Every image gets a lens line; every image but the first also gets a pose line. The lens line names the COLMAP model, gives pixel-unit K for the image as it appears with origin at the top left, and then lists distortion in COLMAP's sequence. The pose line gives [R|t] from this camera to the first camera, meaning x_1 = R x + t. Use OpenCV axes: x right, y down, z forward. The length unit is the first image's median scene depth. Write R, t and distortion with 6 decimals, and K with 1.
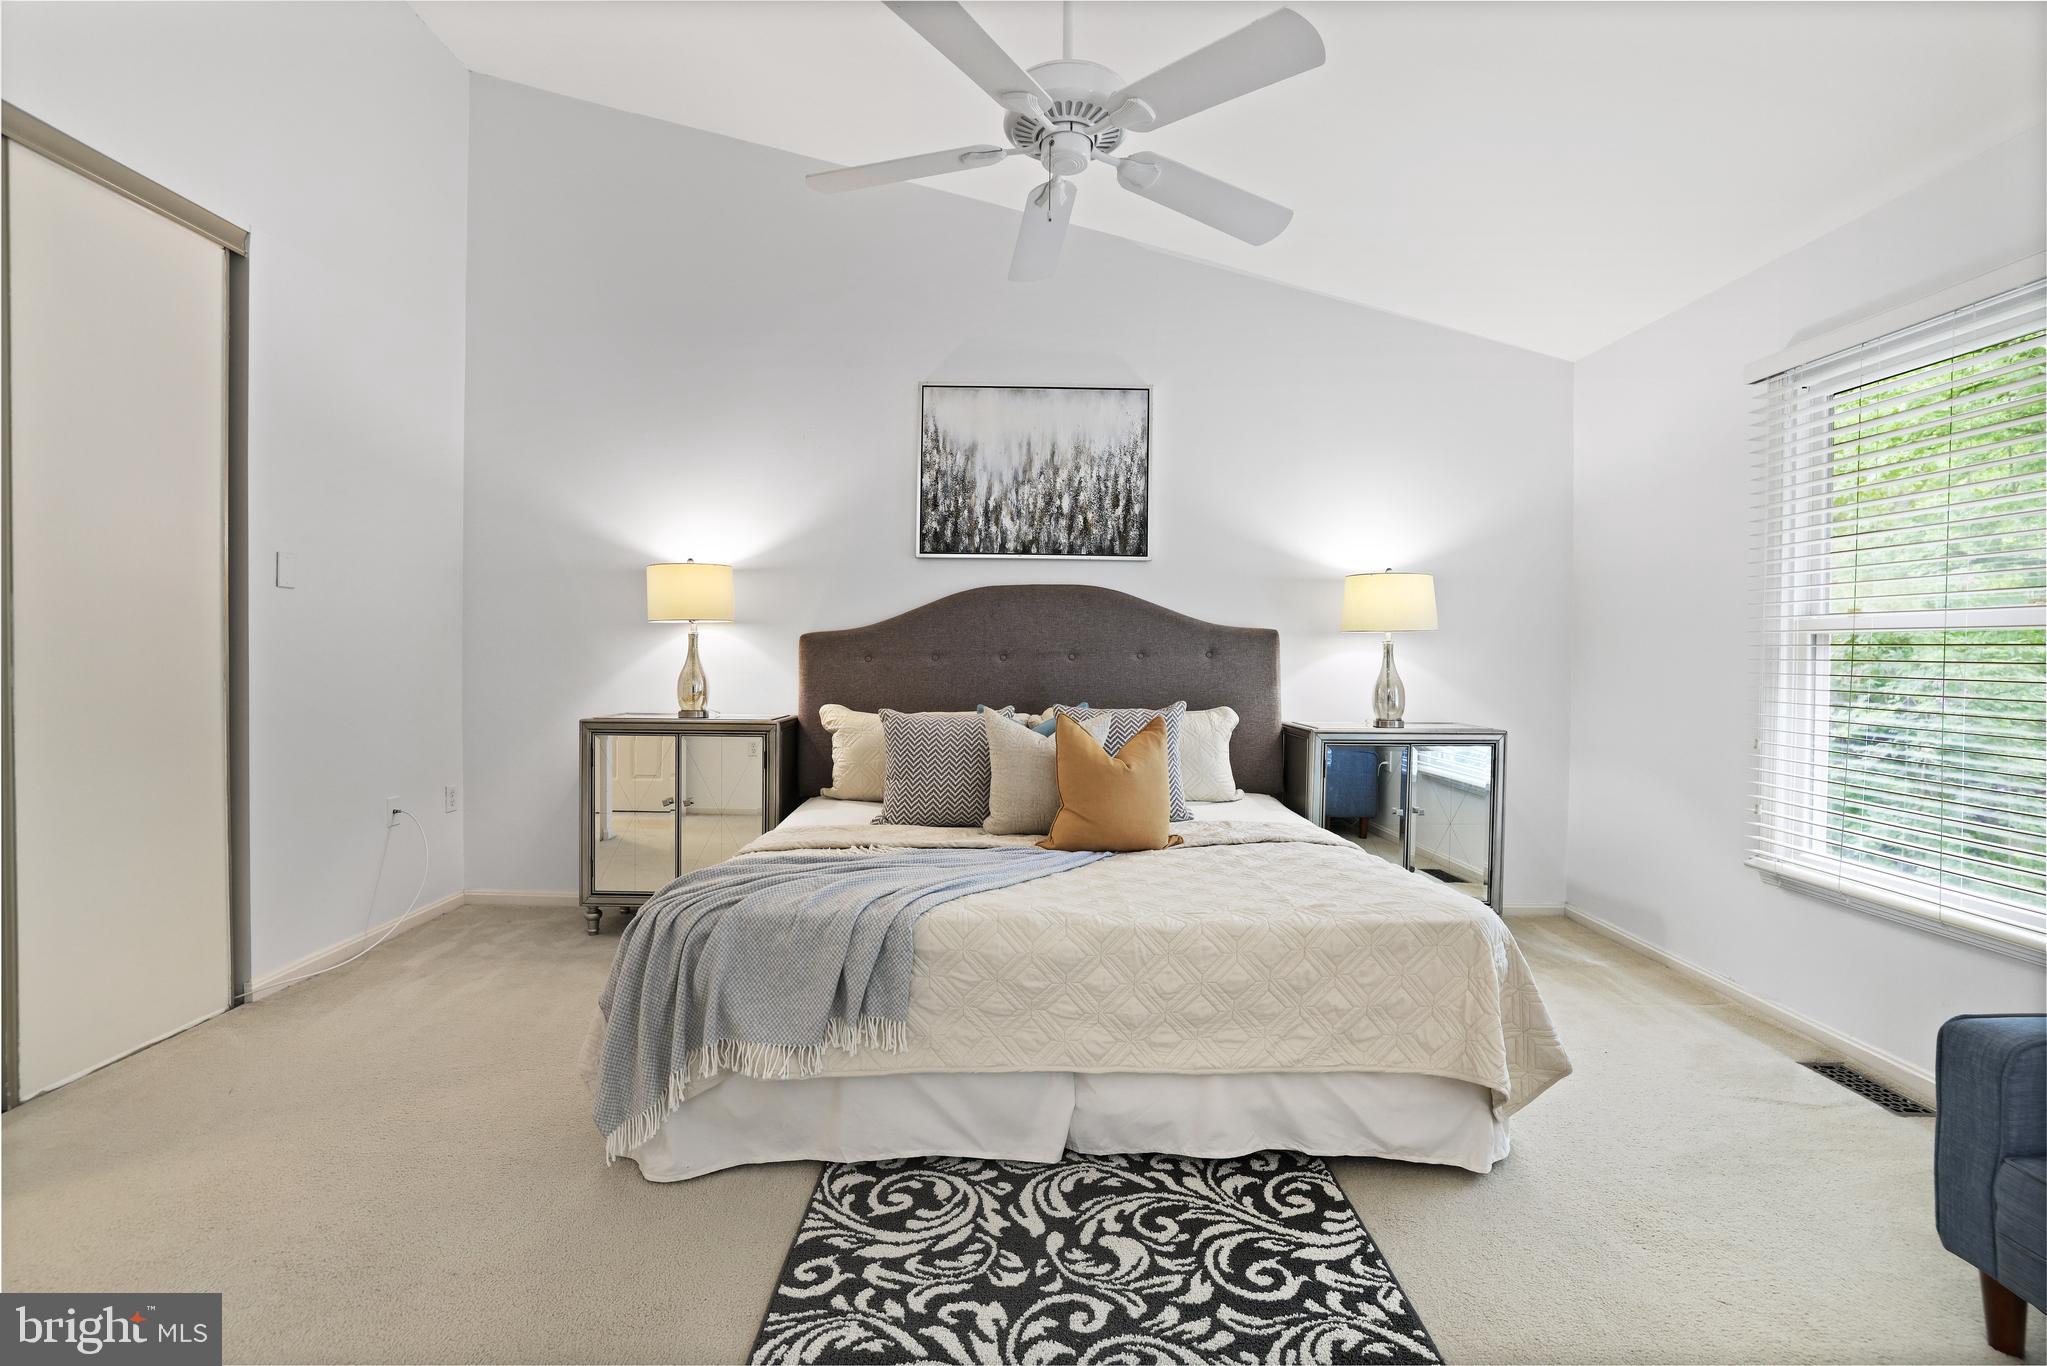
lens RADIAL K [[882.5, 0, 1009.1], [0, 882.5, 669.8], [0, 0, 1]] dist [-0.027013, 0.001987]
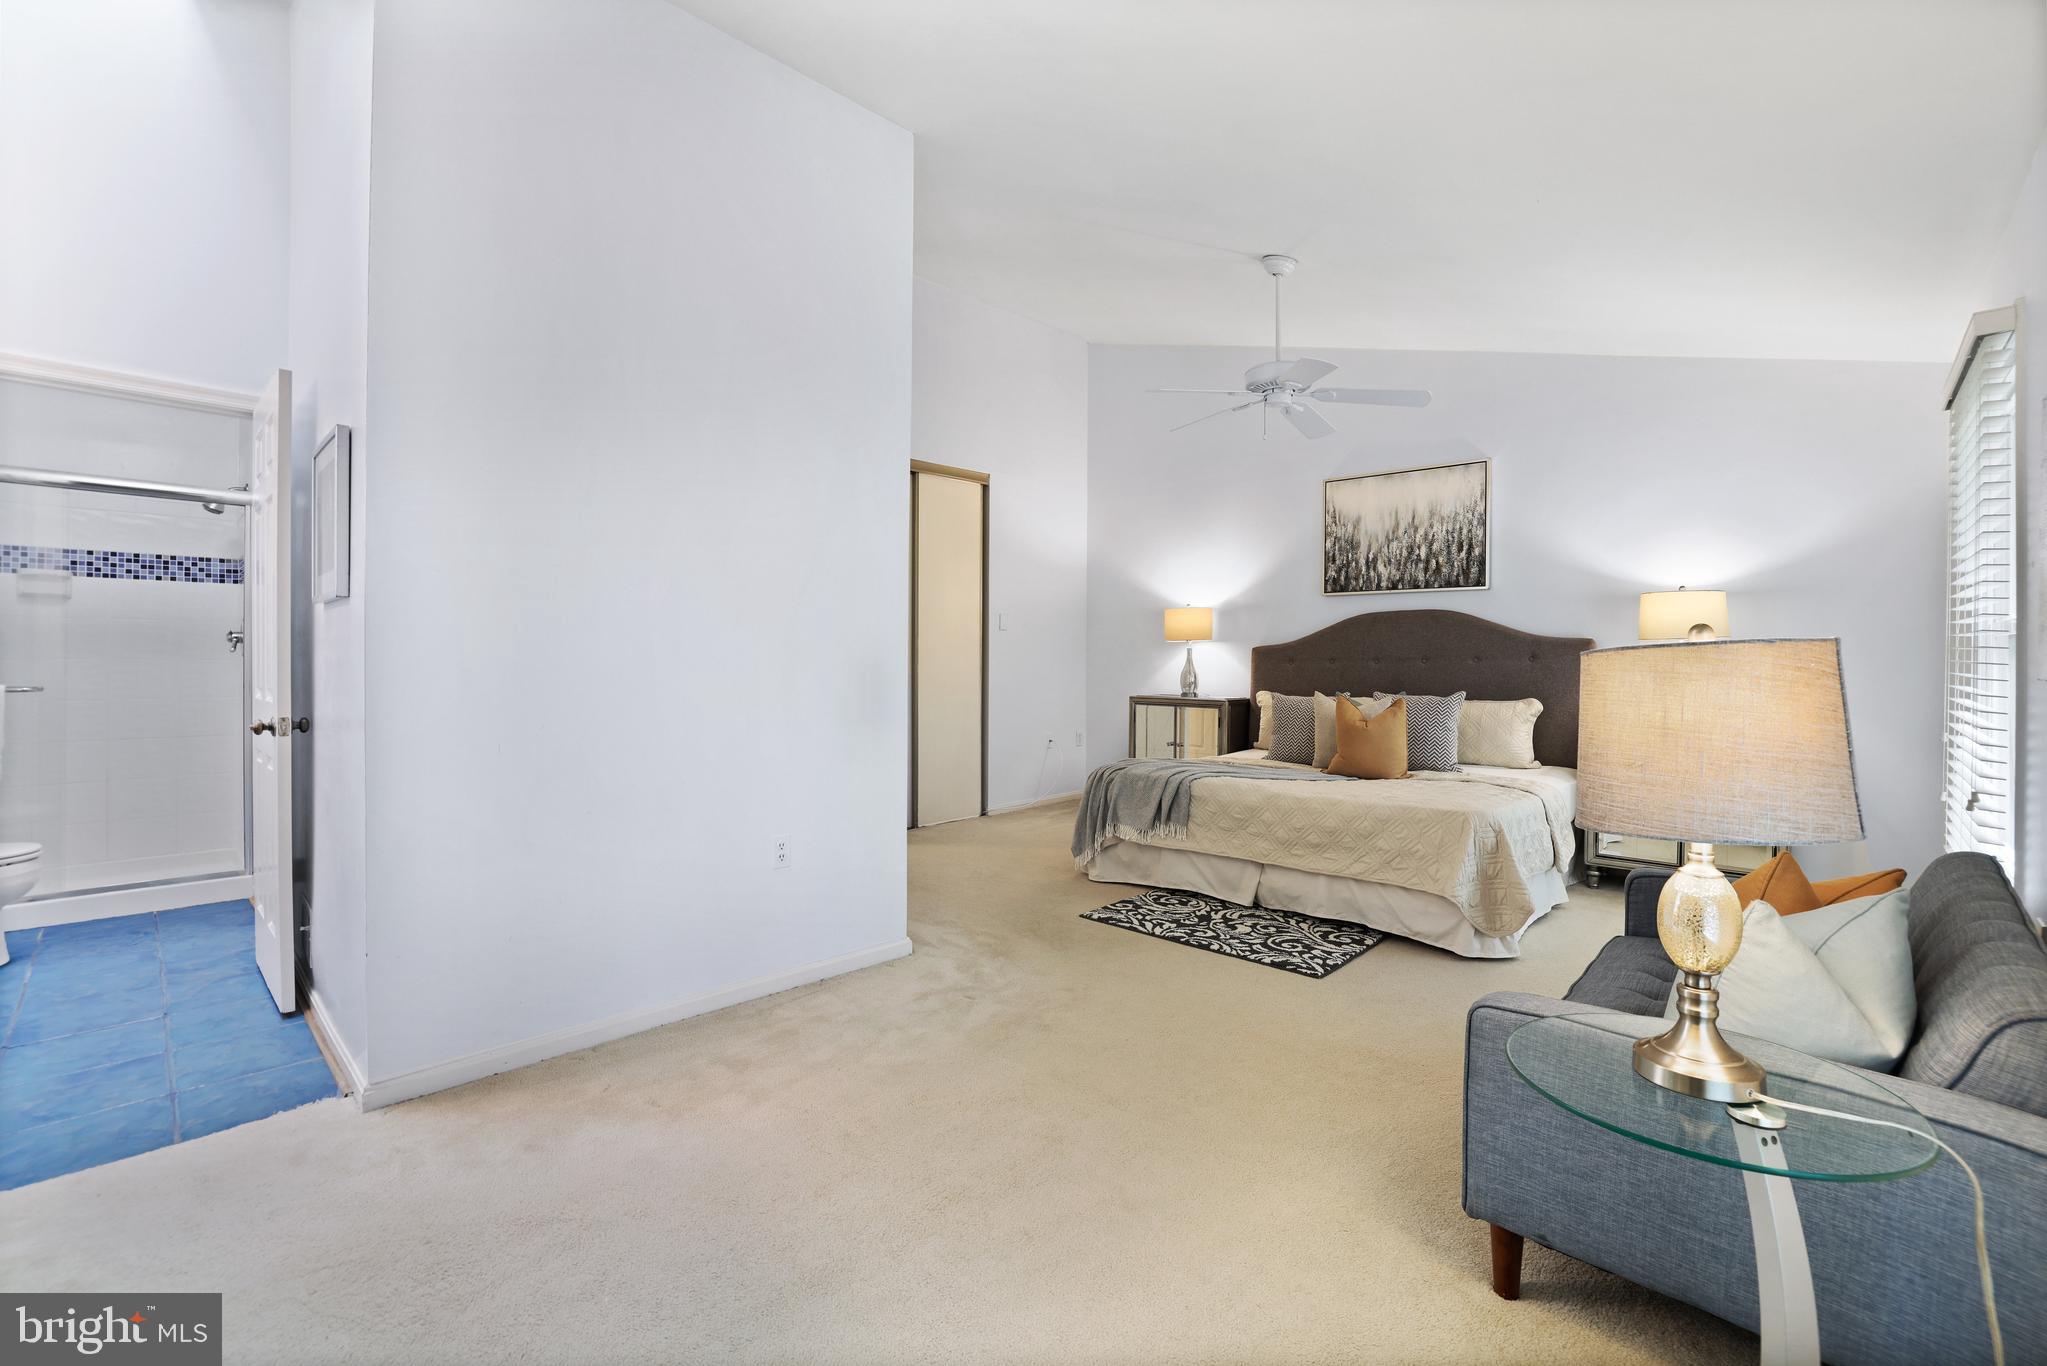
lens RADIAL K [[882.5, 0, 1029.2], [0, 882.5, 672.3], [0, 0, 1]] dist [-0.027013, 0.001987]
pose [[0.731049, 0.006009, -0.682299, 0.622879], [-0.010234, 0.999945, -0.002158, 0.013765], [0.682249, 0.008561, 0.731070, -0.497712]]
